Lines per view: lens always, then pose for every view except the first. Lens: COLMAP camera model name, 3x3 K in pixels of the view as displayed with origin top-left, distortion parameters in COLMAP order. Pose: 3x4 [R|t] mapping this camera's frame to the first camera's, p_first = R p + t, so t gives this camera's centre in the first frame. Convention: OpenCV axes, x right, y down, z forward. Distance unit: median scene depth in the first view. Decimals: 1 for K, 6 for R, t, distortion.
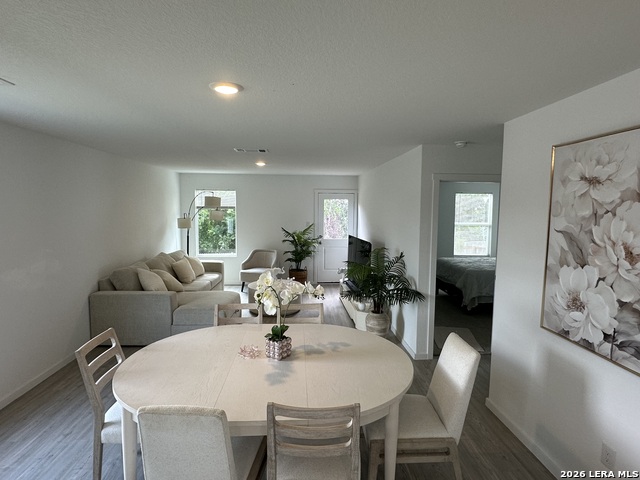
lens RADIAL K [[353.5, 0, 320.0], [0, 353.5, 240.0], [0, 0, 1]] dist [-0.000697, -0.000044]
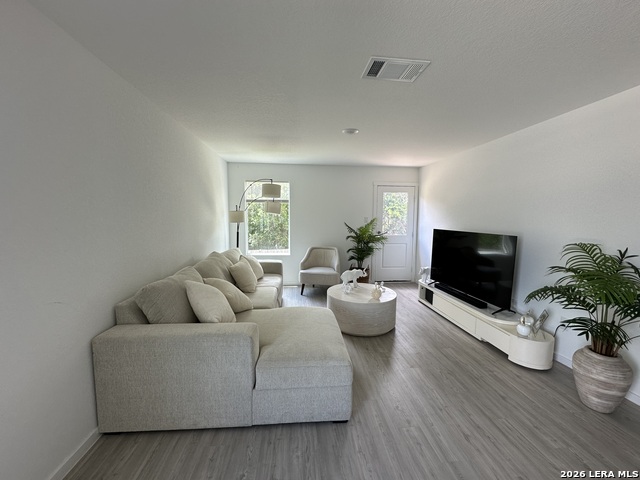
lens RADIAL K [[253.1, 0, 320.0], [0, 253.1, 240.0], [0, 0, 1]] dist [-0.000689, -0.000046]
pose [[0.999183, -0.005674, 0.040010, -0.218637], [0.005594, 0.999982, 0.002133, 0.008914], [-0.040021, -0.001907, 0.999197, 0.403132]]
